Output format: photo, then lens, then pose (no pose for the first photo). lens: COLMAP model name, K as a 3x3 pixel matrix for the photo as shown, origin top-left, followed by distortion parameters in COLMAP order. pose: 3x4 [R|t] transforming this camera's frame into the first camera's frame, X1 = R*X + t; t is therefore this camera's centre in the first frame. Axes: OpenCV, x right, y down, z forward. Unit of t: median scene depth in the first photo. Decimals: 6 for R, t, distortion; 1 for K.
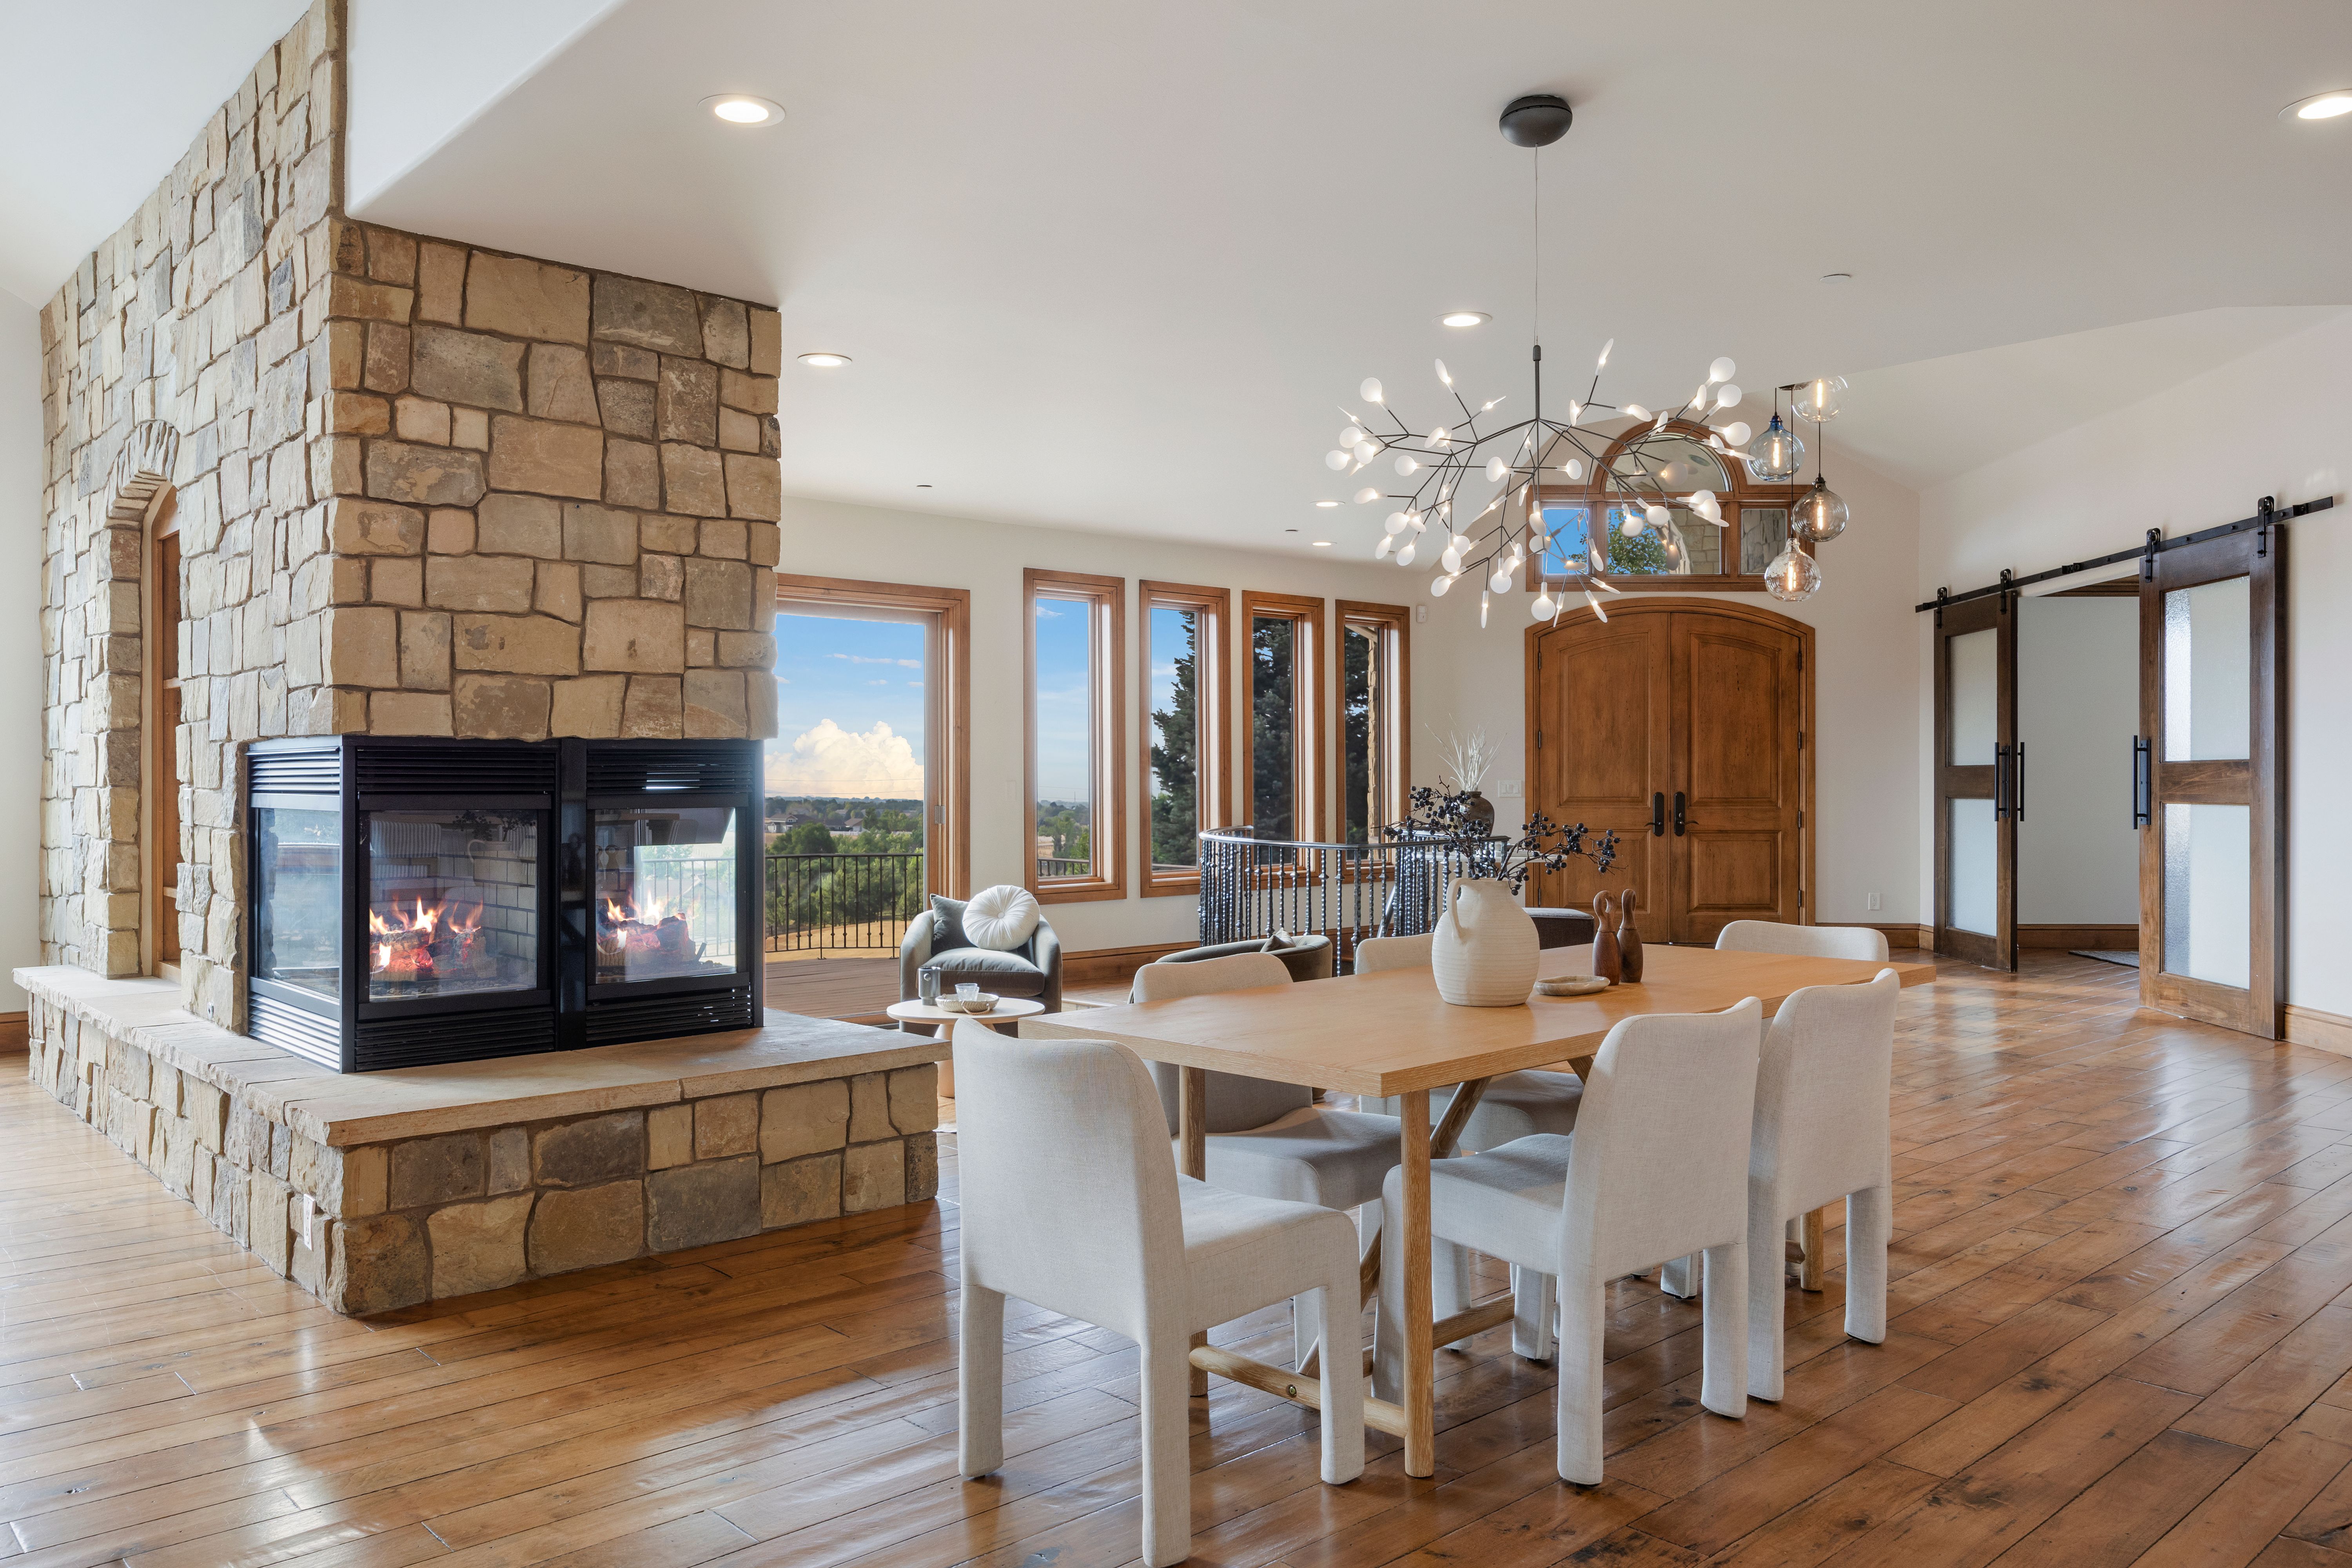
lens RADIAL K [[1701.2, 0, 1176.0], [0, 1701.2, 784.0], [0, 0, 1]] dist [0.000833, 0.000757]
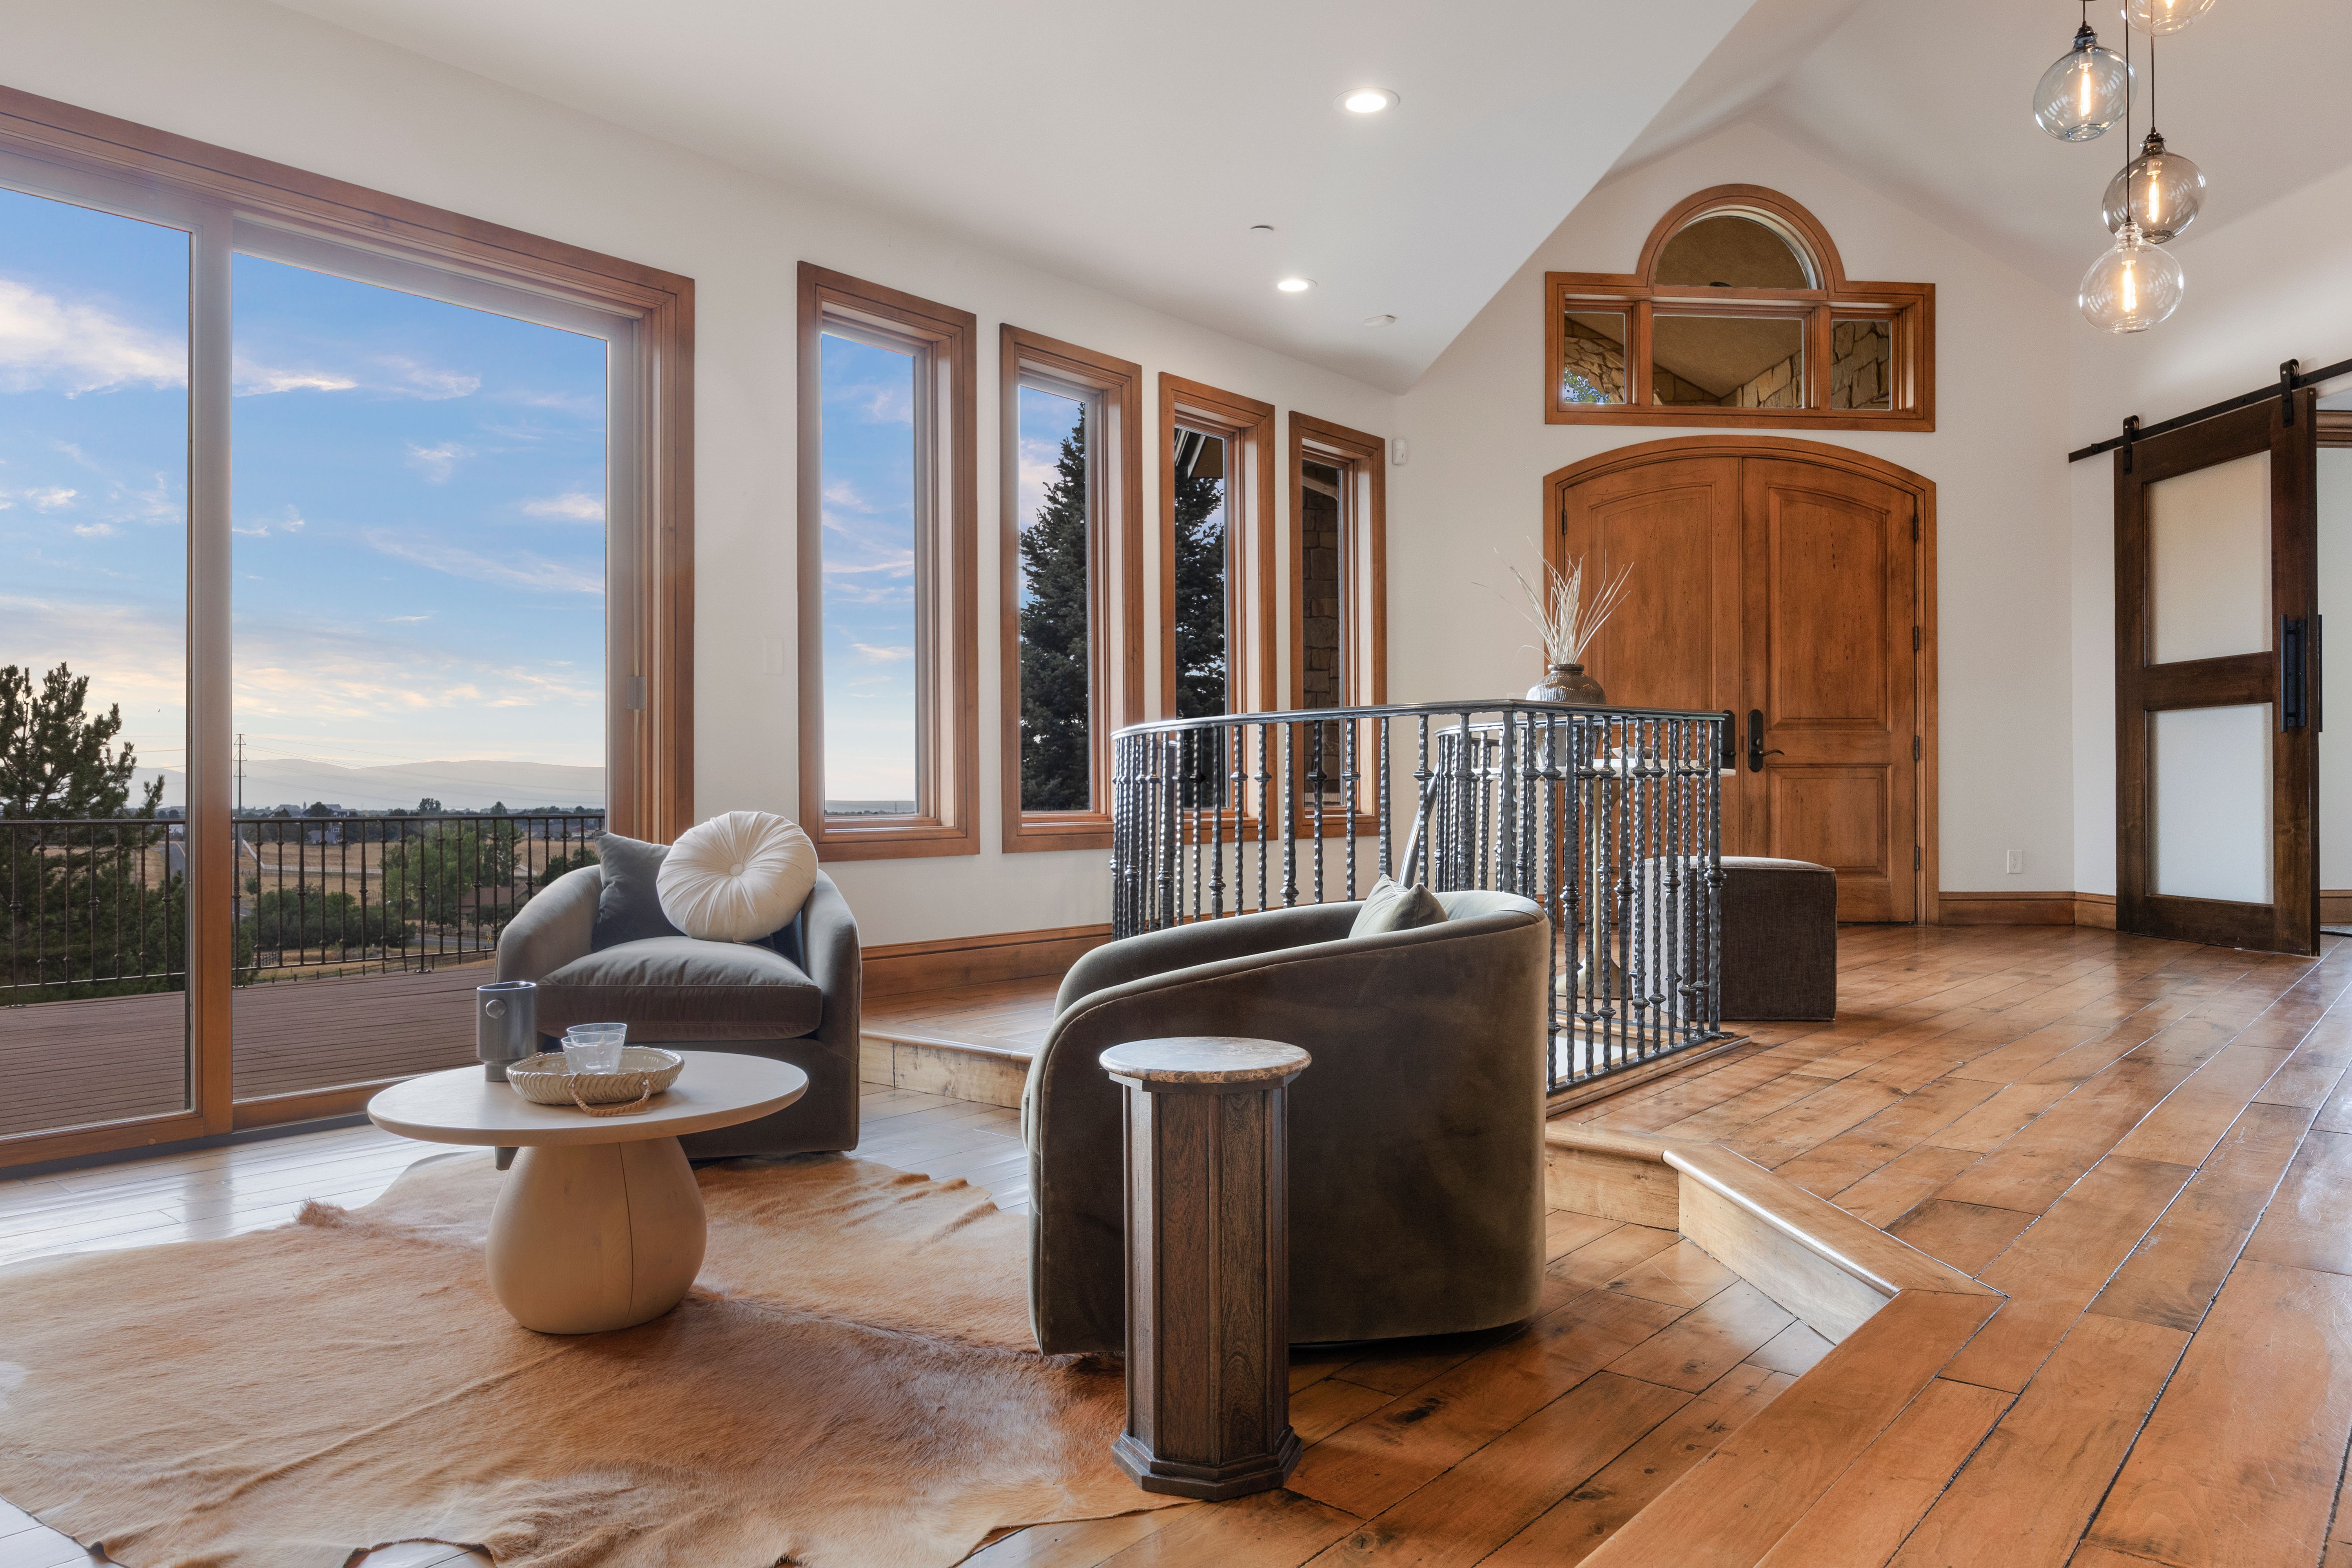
lens RADIAL K [[1502.5, 0, 1176.0], [0, 1502.5, 784.0], [0, 0, 1]] dist [0.001499, -0.000158]
pose [[0.992347, 0.000505, 0.123476, -0.022398], [0.000706, 0.999952, -0.009765, 0.041923], [-0.123475, 0.009777, 0.992300, 0.408395]]
